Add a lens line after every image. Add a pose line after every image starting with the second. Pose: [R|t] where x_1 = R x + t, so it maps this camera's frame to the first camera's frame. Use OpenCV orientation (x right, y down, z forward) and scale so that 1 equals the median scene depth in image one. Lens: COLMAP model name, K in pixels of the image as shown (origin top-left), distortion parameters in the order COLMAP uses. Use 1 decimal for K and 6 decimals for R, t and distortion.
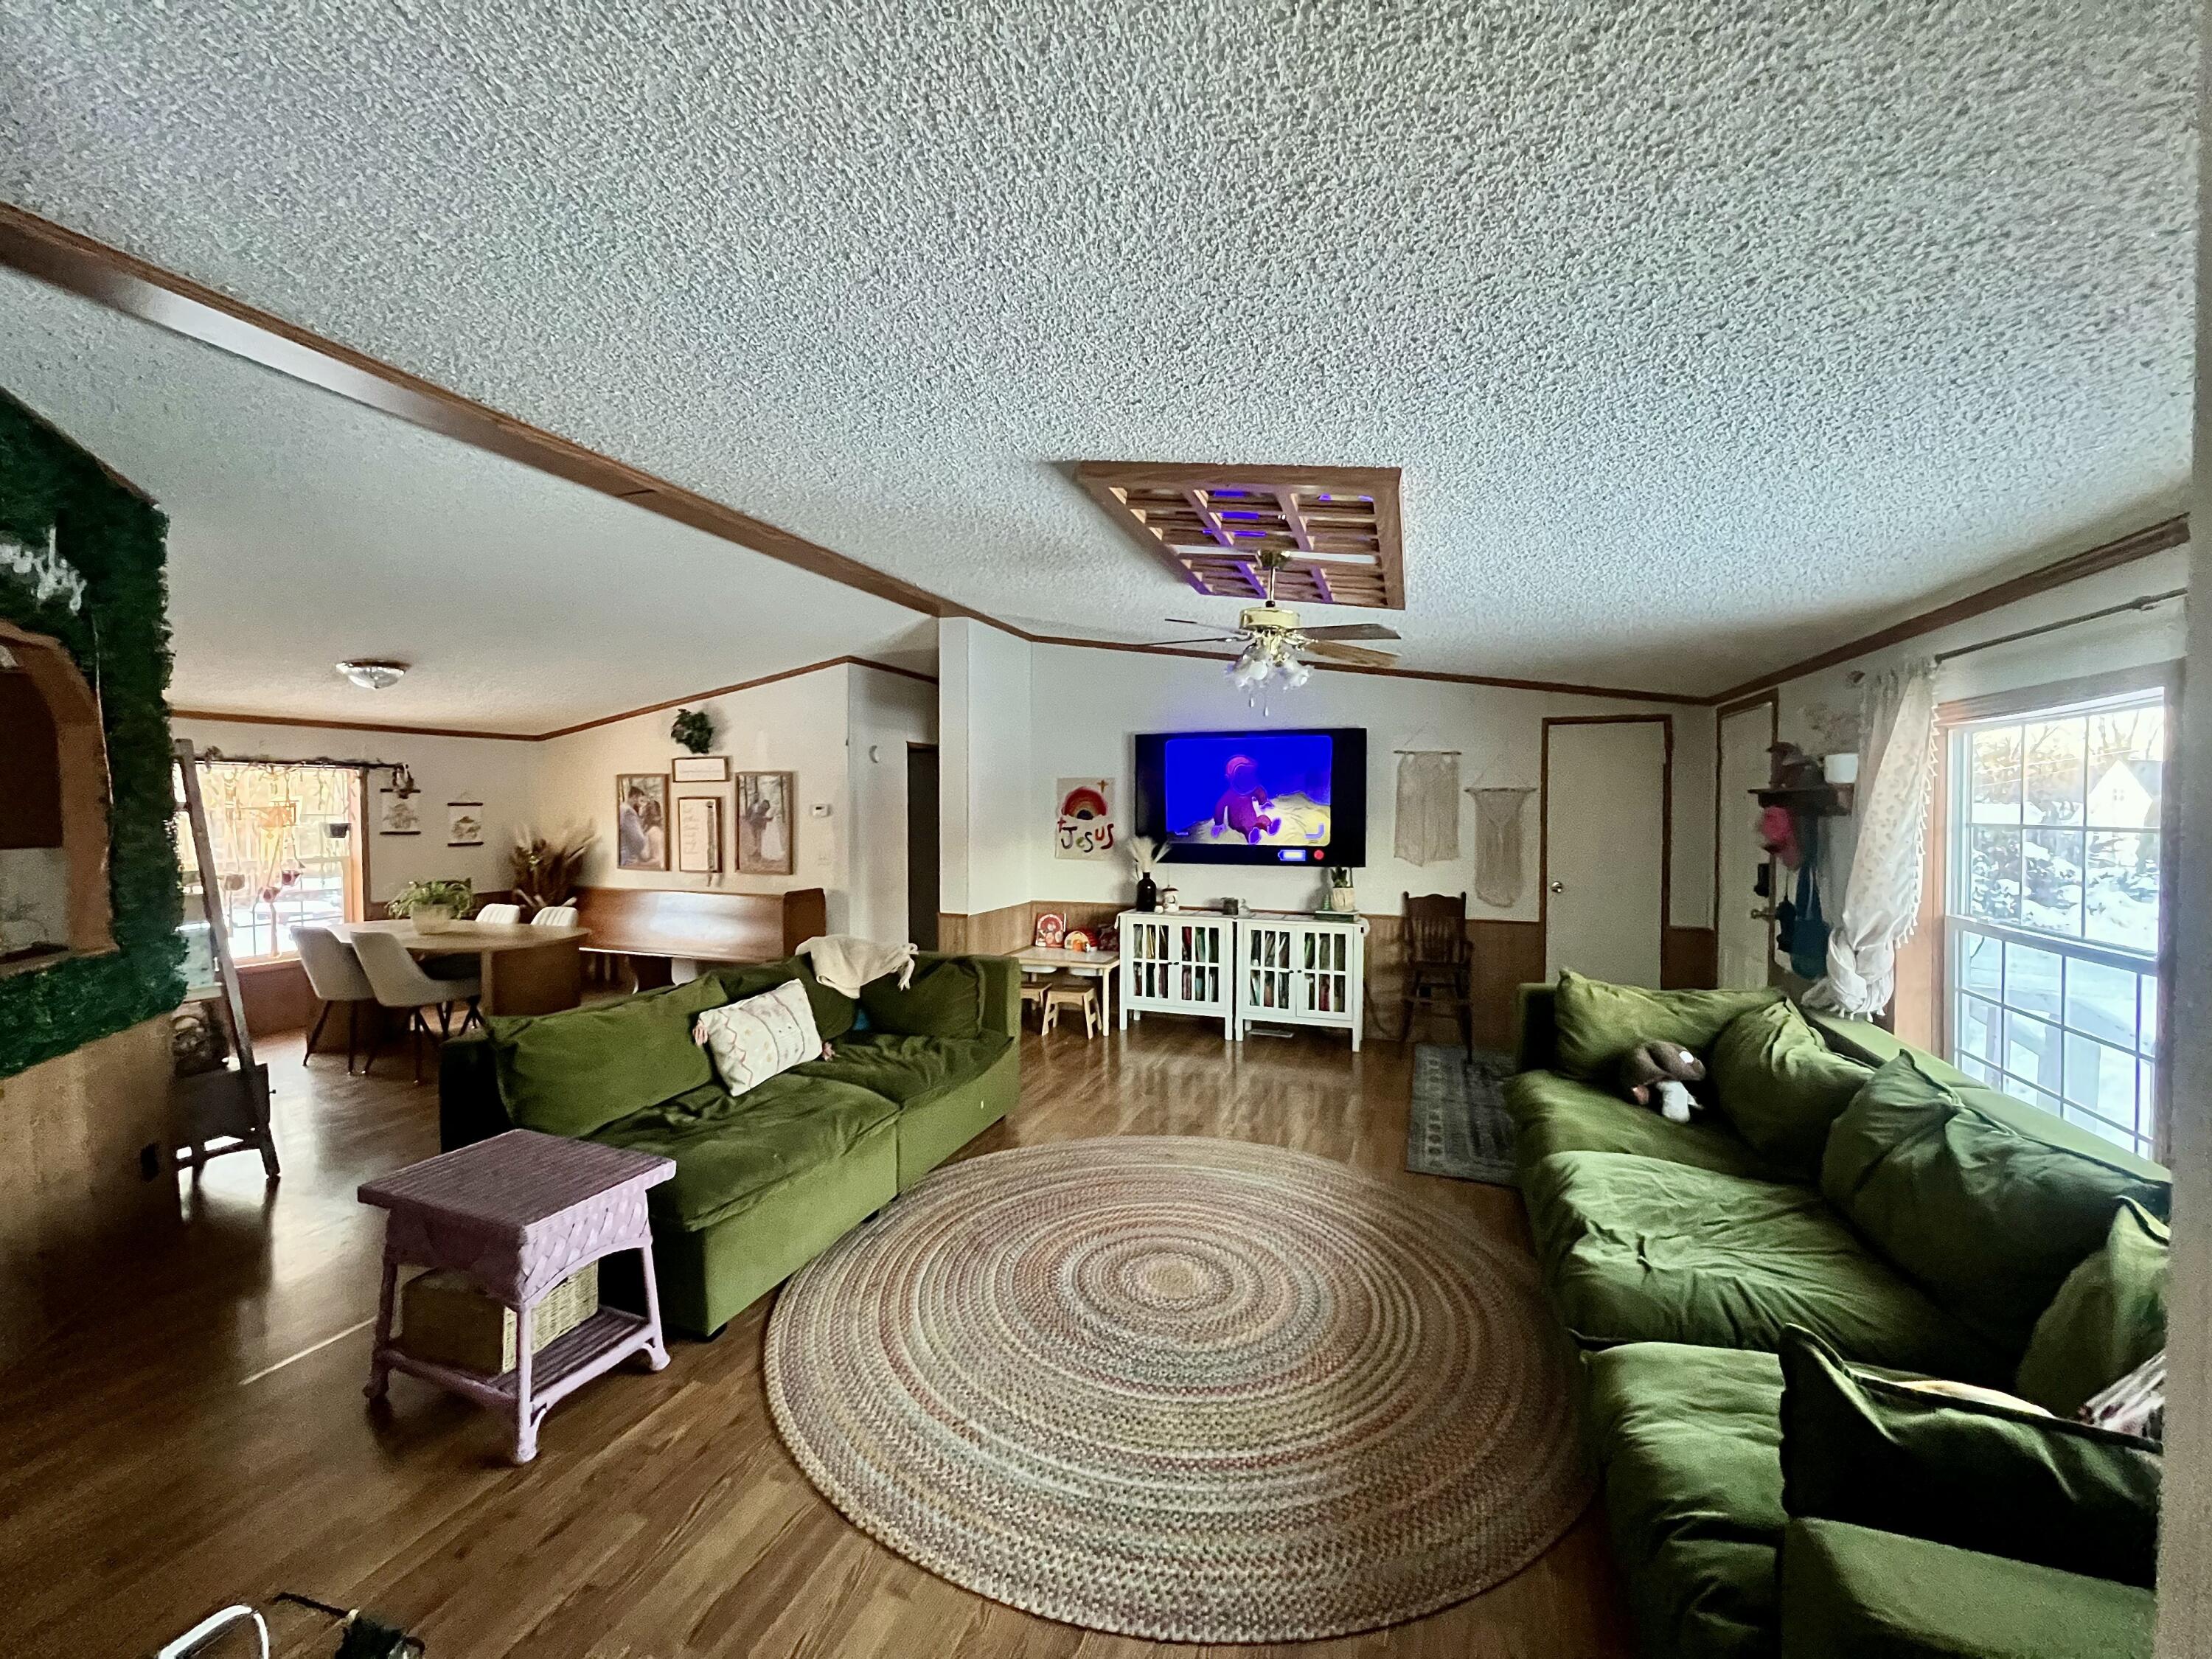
lens RADIAL K [[883.5, 0, 1099.4], [0, 883.5, 825.7], [0, 0, 1]] dist [-0.001411, 0.000222]
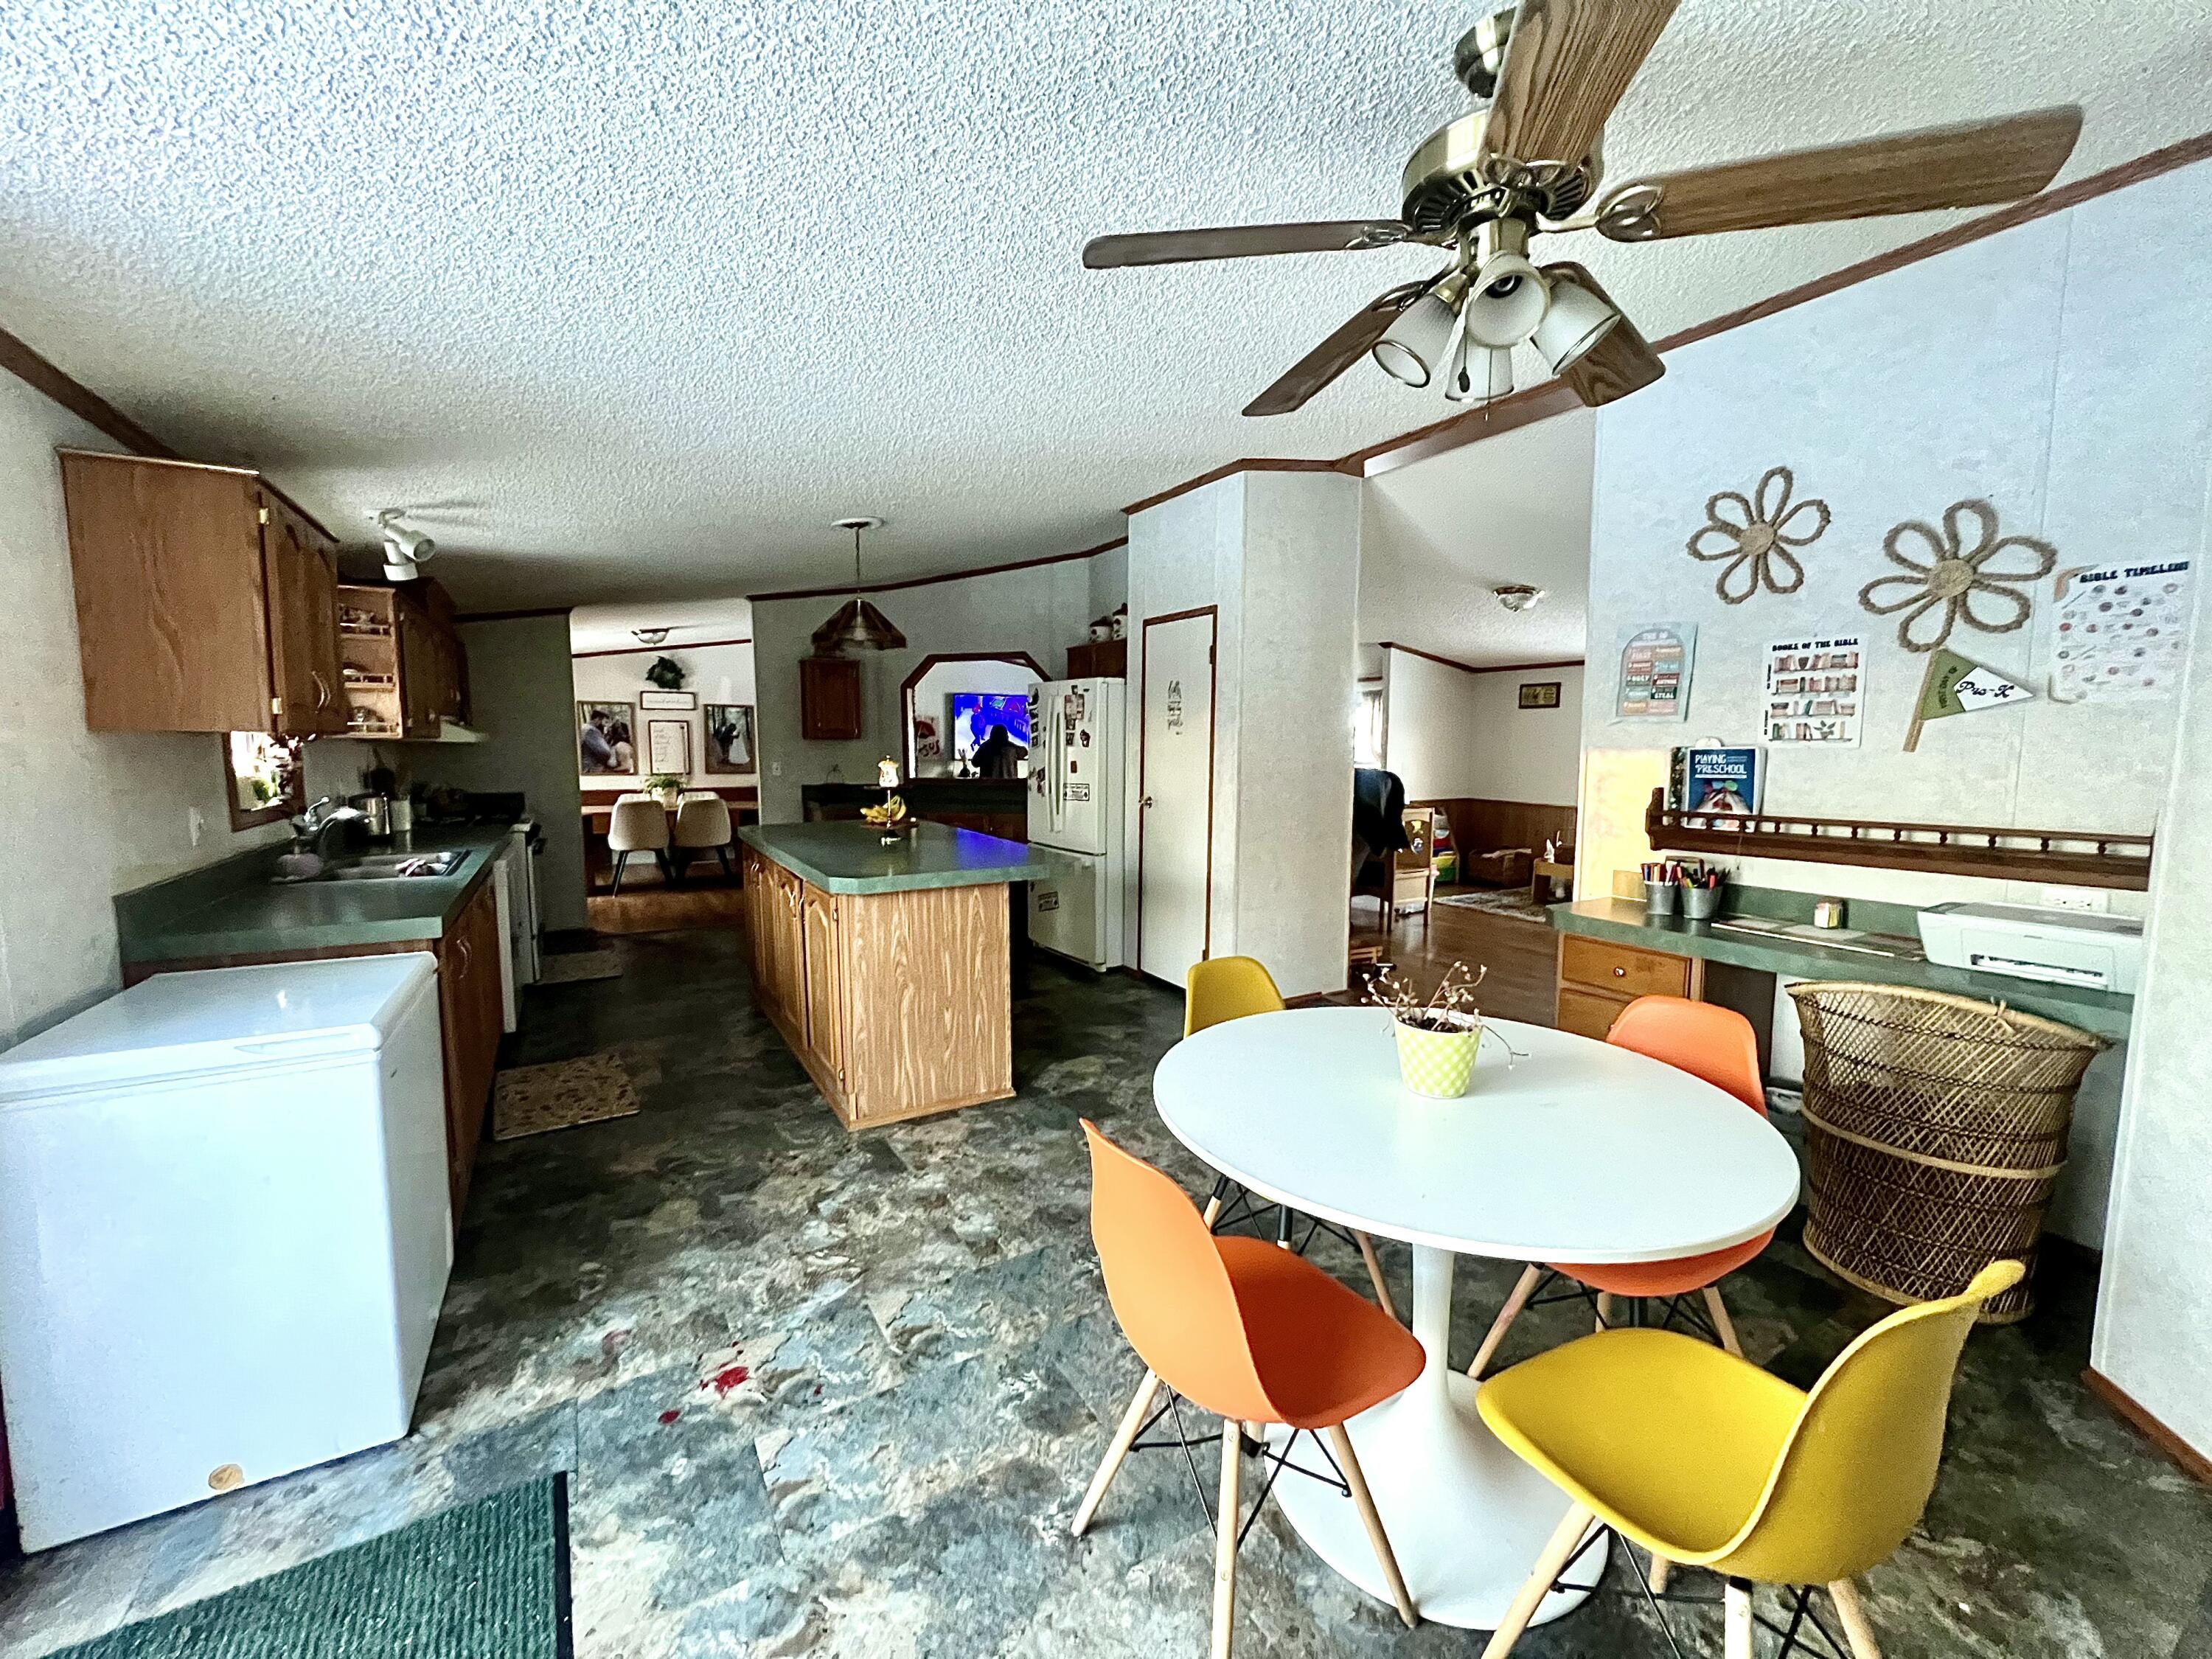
lens RADIAL K [[883.5, 0, 1099.4], [0, 883.5, 825.7], [0, 0, 1]] dist [-0.001411, 0.000222]
pose [[0.622341, -0.069141, 0.779687, -1.392906], [0.014468, 0.996937, 0.076858, 0.043930], [-0.782613, -0.036551, 0.621435, -0.501453]]
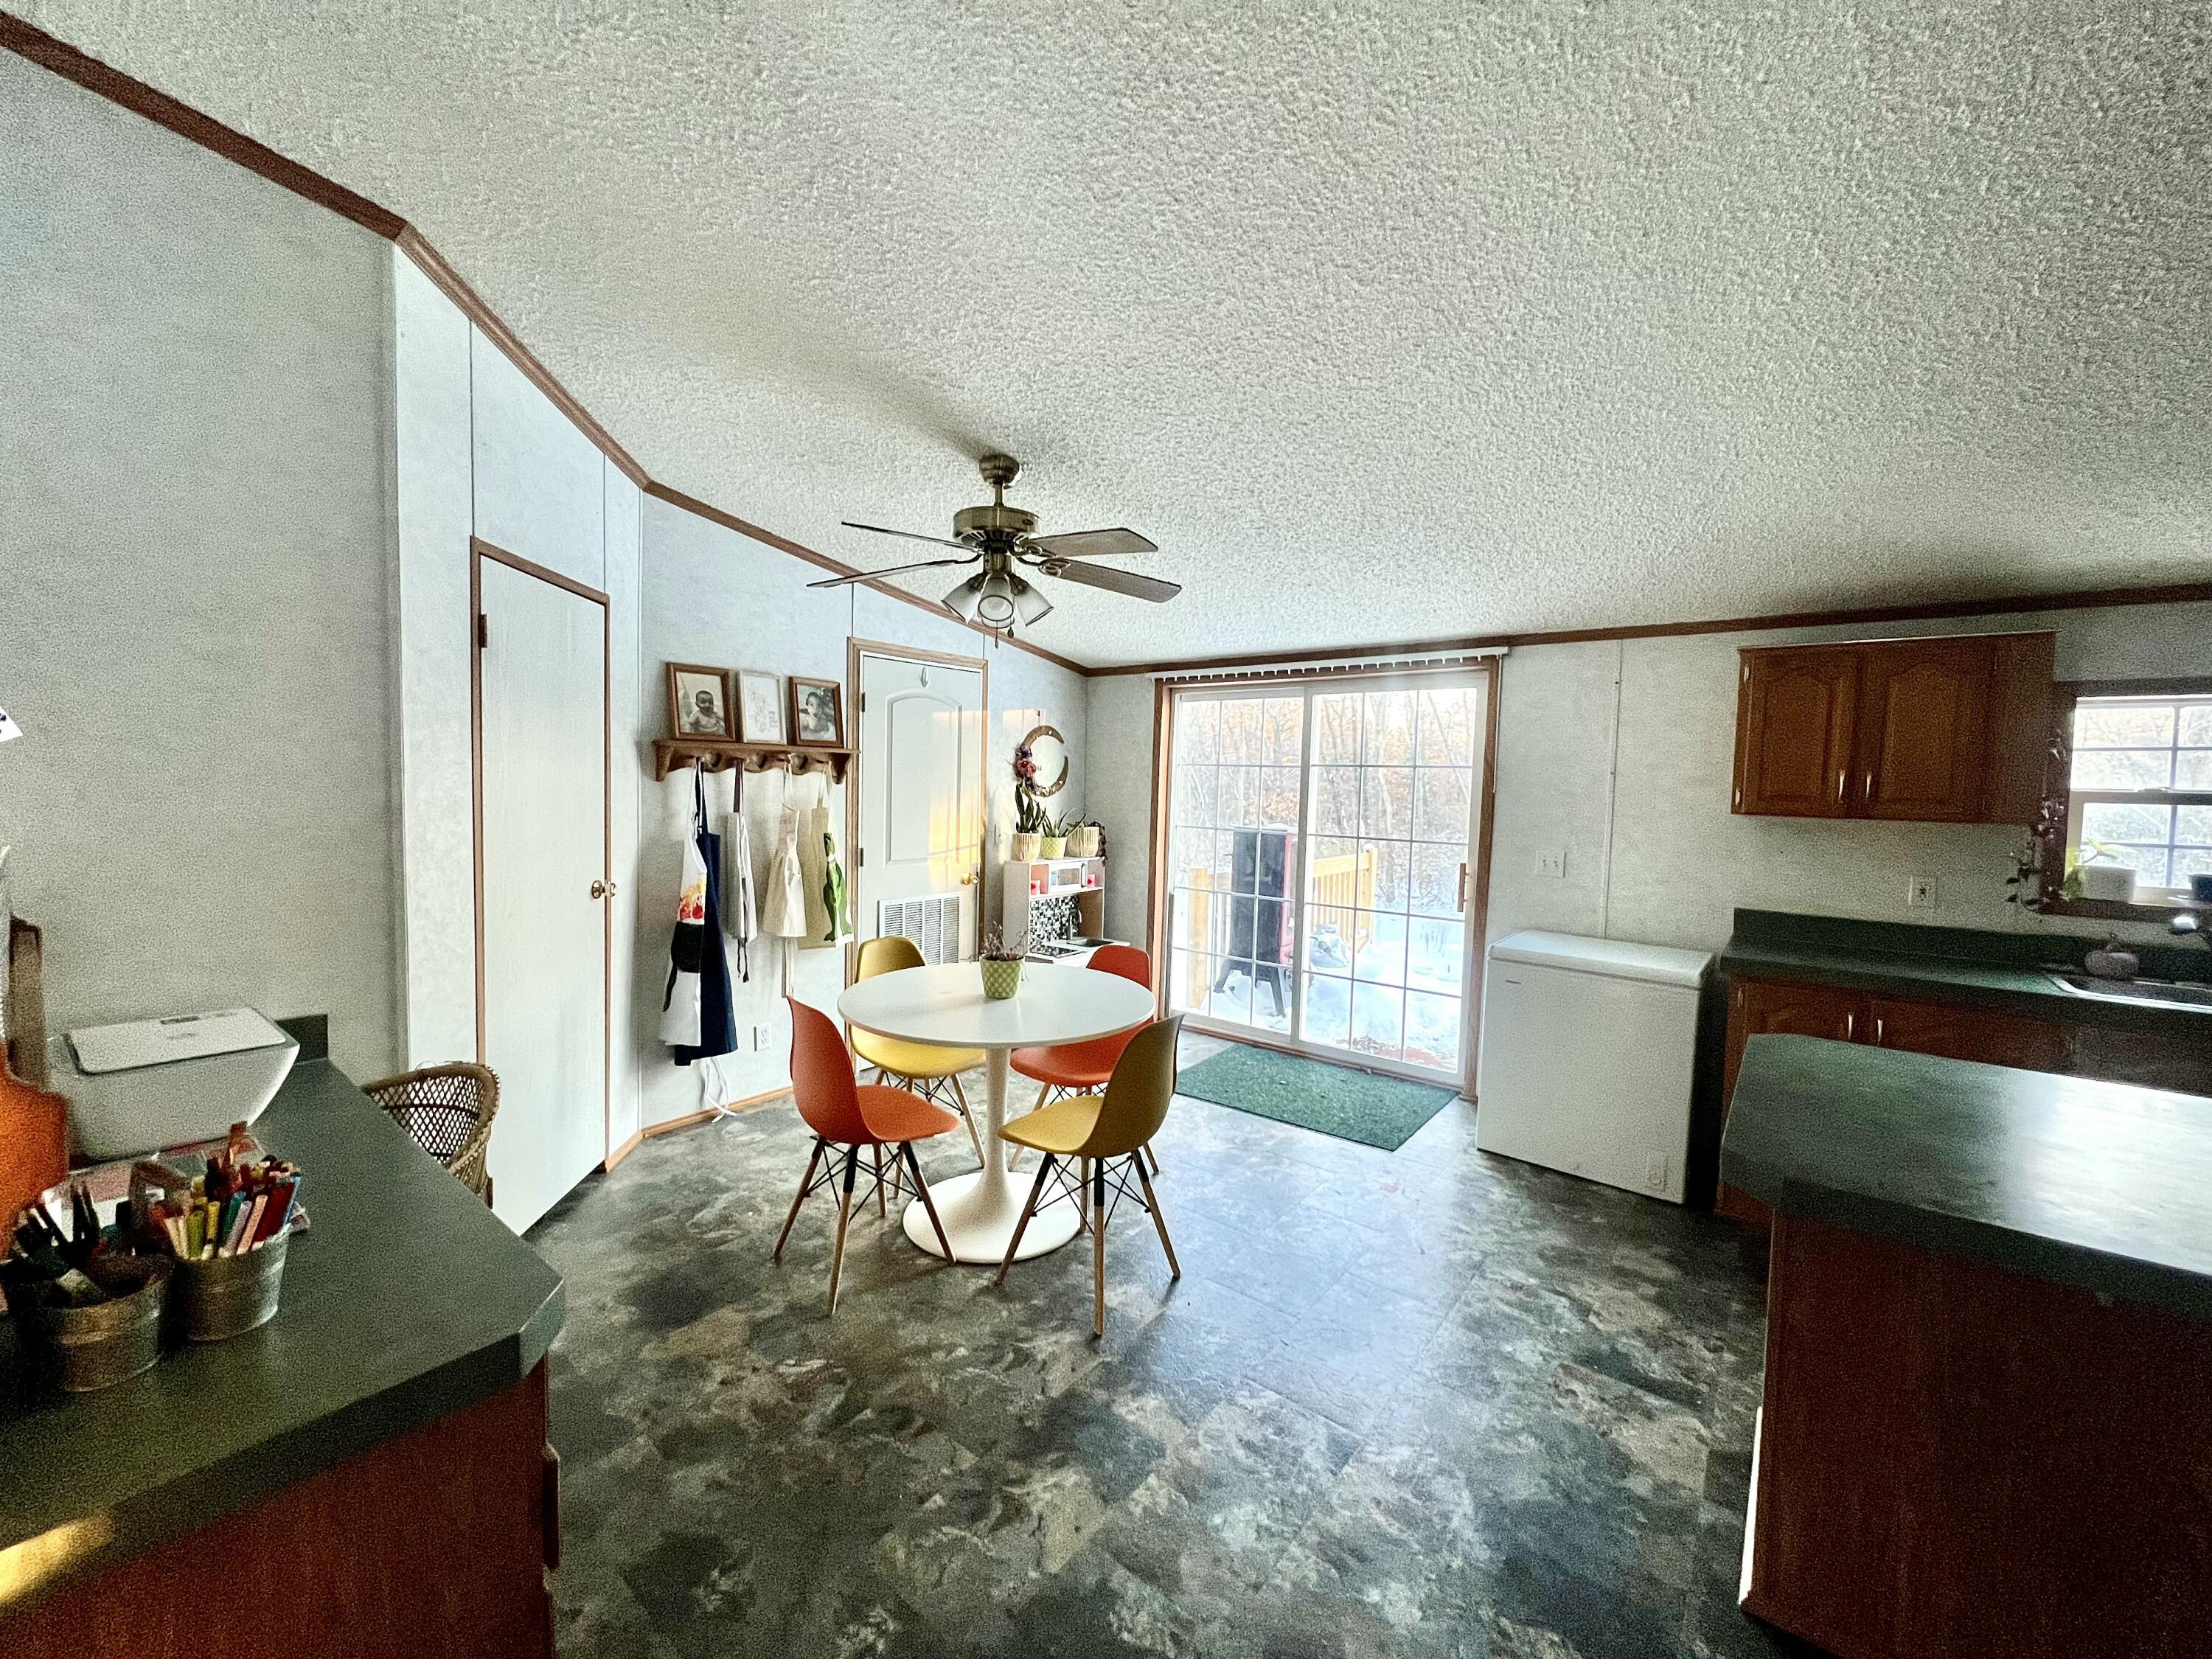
lens RADIAL K [[883.5, 0, 1099.4], [0, 883.5, 825.7], [0, 0, 1]] dist [-0.001411, 0.000222]
pose [[-0.306609, 0.049138, -0.950566, -0.657167], [-0.046441, 0.996705, 0.066503, 0.016223], [0.950702, 0.064535, -0.303317, -0.214675]]
